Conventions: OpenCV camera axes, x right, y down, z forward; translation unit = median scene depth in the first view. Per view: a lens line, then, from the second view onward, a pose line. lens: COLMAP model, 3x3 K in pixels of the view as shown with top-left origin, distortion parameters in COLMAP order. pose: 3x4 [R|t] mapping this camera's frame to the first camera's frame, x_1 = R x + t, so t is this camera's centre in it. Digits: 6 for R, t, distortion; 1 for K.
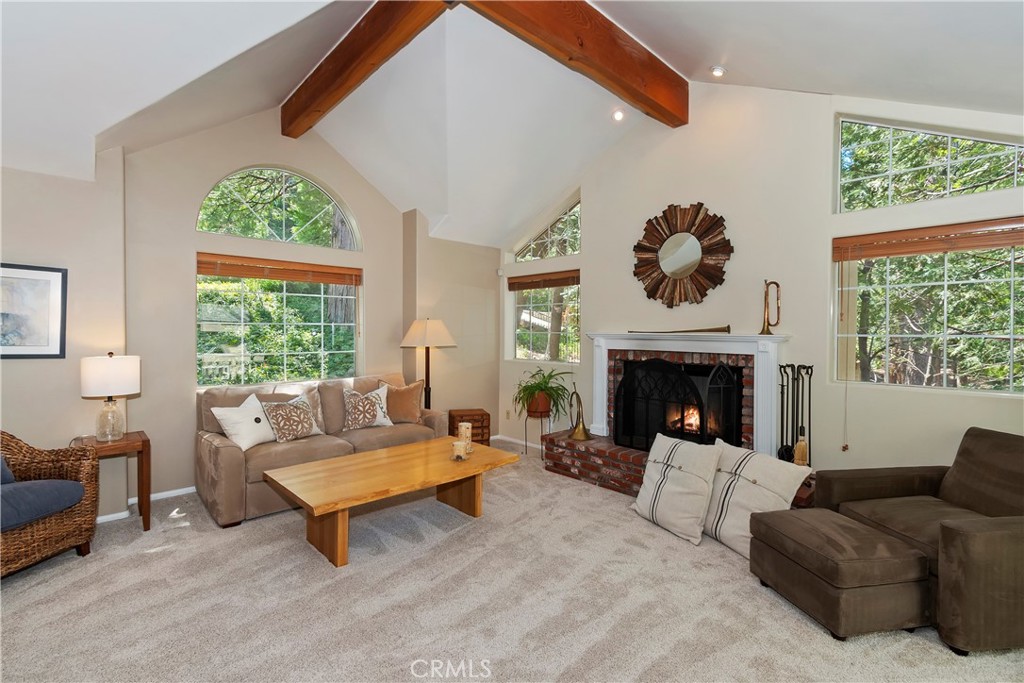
lens RADIAL K [[457.6, 0, 509.8], [0, 457.6, 339.1], [0, 0, 1]] dist [0.001056, 0.000305]
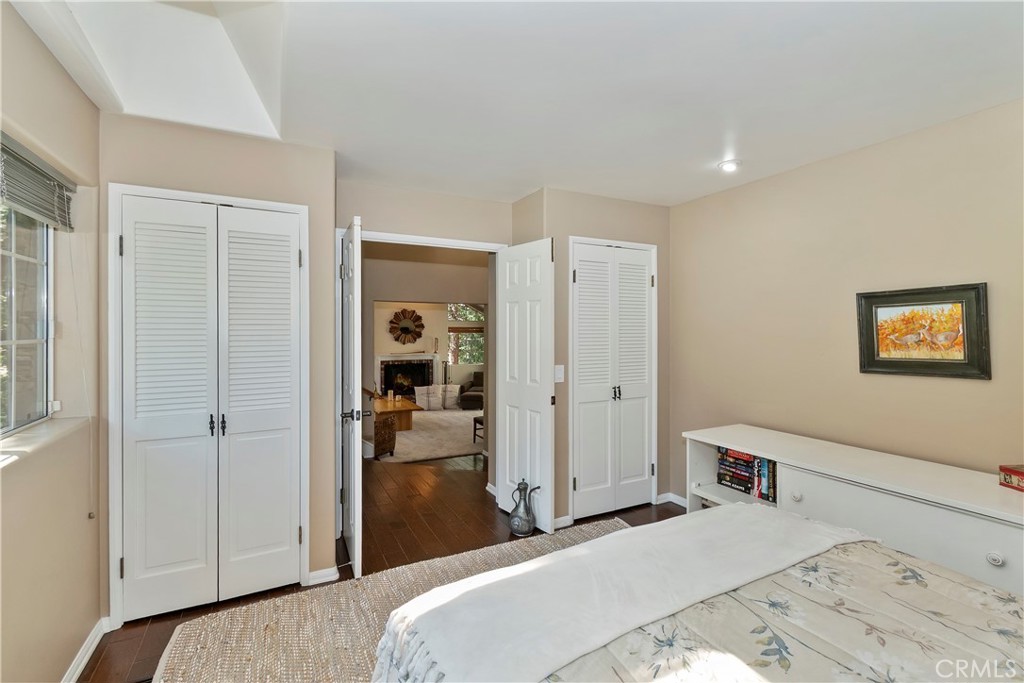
lens RADIAL K [[457.6, 0, 512.6], [0, 457.6, 333.8], [0, 0, 1]] dist [0.001056, 0.000305]
pose [[0.283971, -0.008828, 0.958792, -2.301885], [0.019388, 0.999806, 0.003463, -0.140085], [-0.958637, 0.017606, 0.284087, -0.483158]]
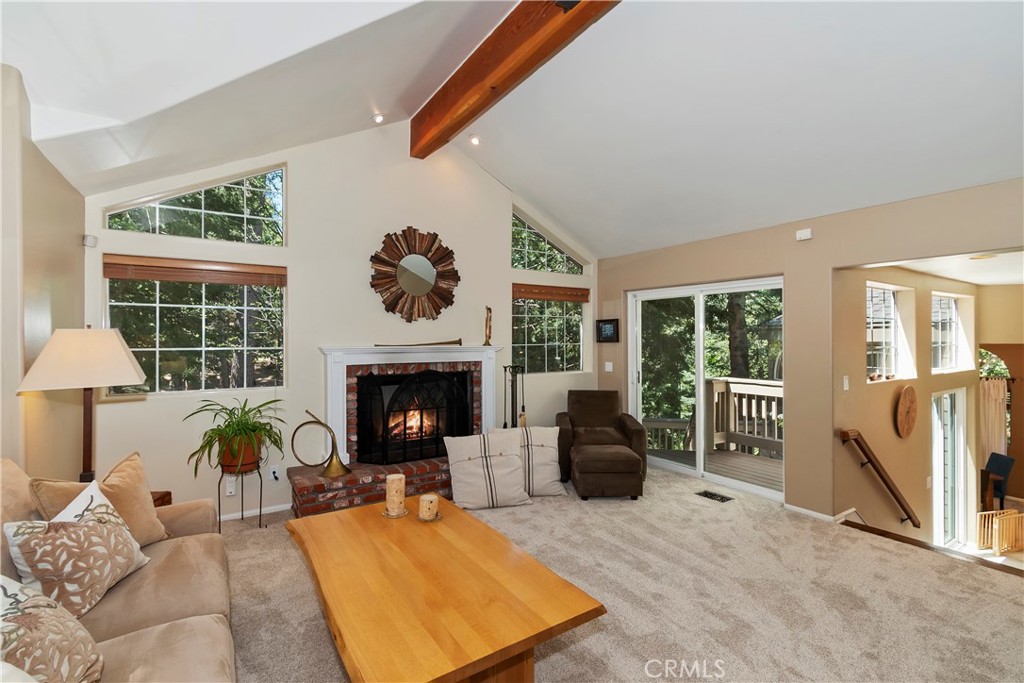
lens RADIAL K [[457.6, 0, 508.6], [0, 457.6, 336.8], [0, 0, 1]] dist [0.001056, 0.000305]
pose [[0.188584, -0.002618, 0.982054, -0.690284], [0.020119, 0.999797, -0.001198, -0.029671], [-0.981851, 0.019984, 0.188599, 0.600678]]
